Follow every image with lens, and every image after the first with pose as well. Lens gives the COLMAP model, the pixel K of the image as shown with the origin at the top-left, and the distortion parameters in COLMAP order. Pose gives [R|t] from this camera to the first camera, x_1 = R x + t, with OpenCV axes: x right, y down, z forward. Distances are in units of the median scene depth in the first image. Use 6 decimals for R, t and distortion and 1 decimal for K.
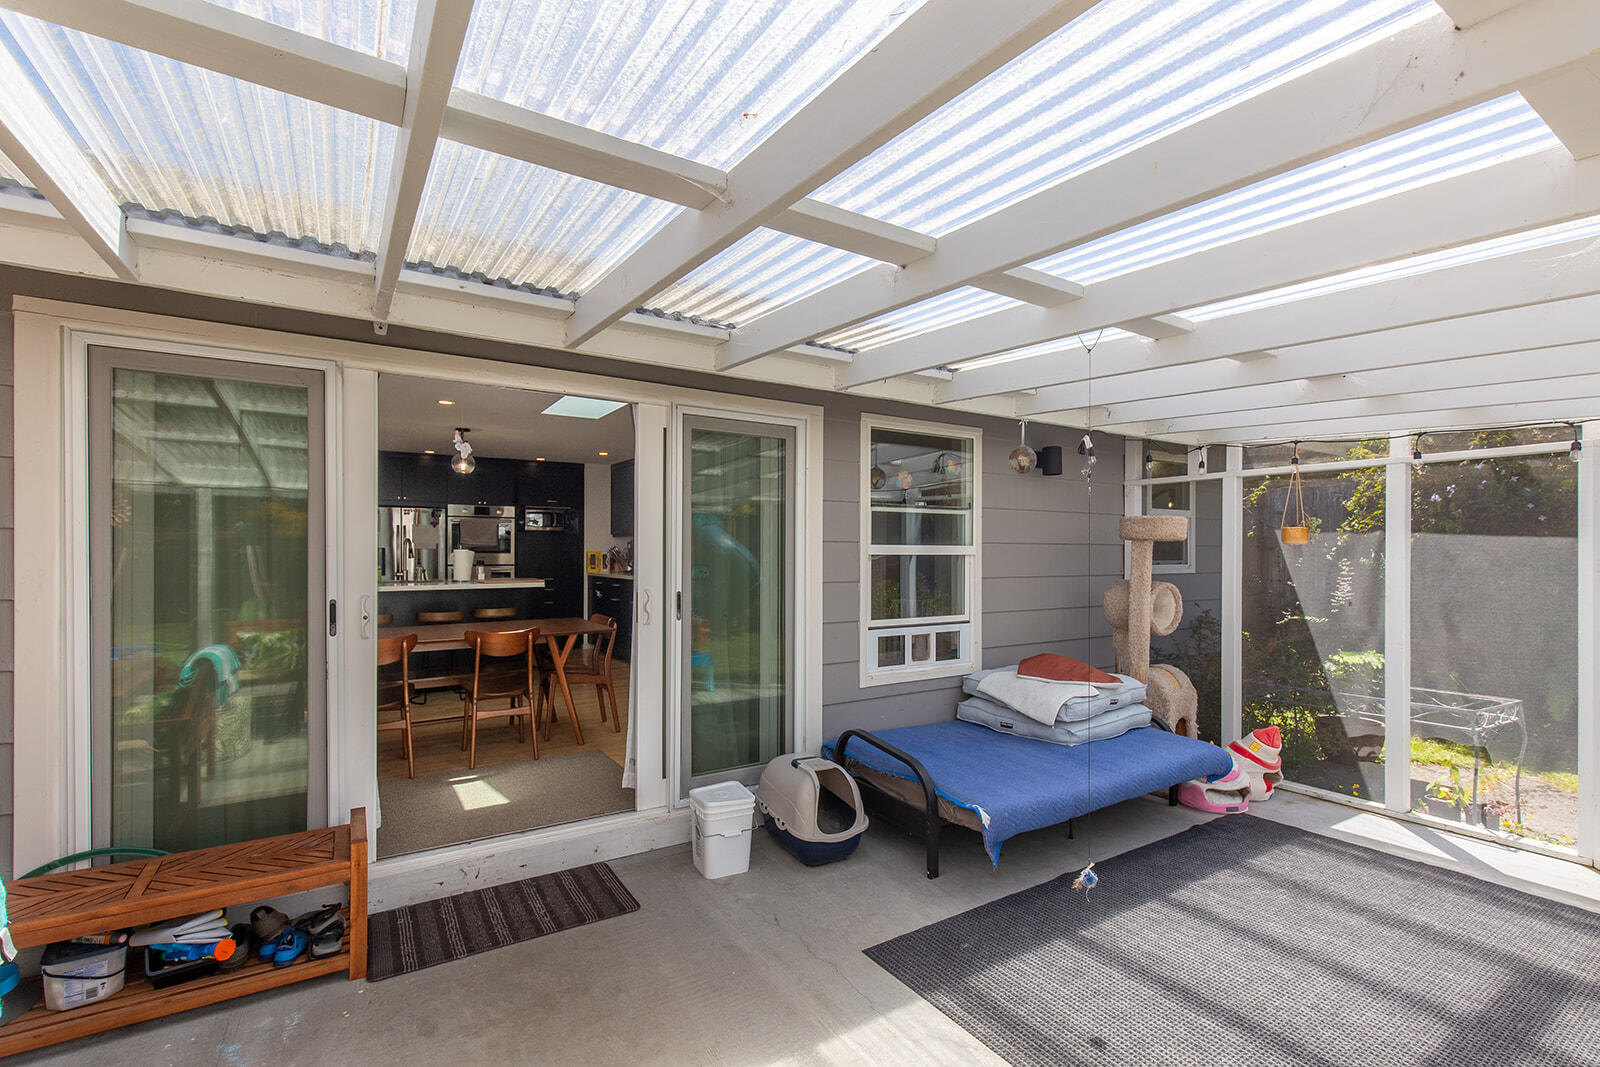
lens RADIAL K [[716.8, 0, 806.7], [0, 716.8, 535.3], [0, 0, 1]] dist [0.000083, -0.000229]
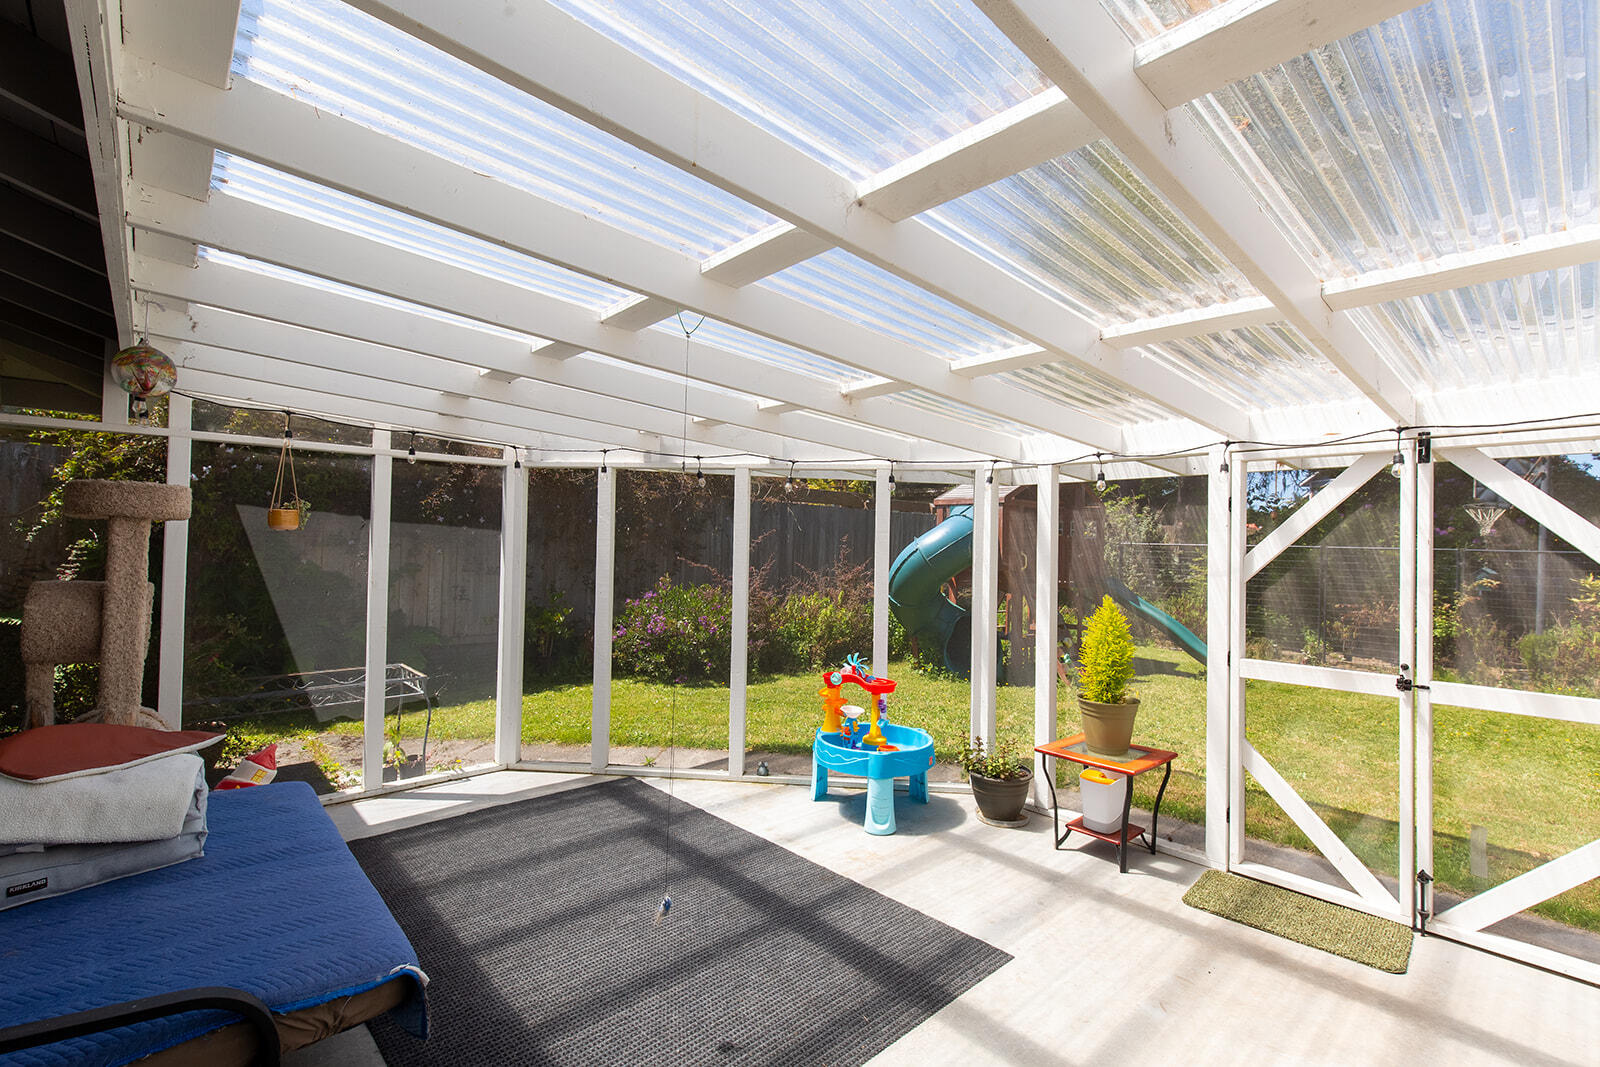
lens RADIAL K [[716.8, 0, 806.7], [0, 716.8, 535.3], [0, 0, 1]] dist [0.000083, -0.000229]
pose [[-0.159777, 0.005209, 0.987139, -0.323603], [-0.042100, 0.999040, -0.012086, 0.003784], [-0.986255, -0.043490, -0.159405, 0.597222]]
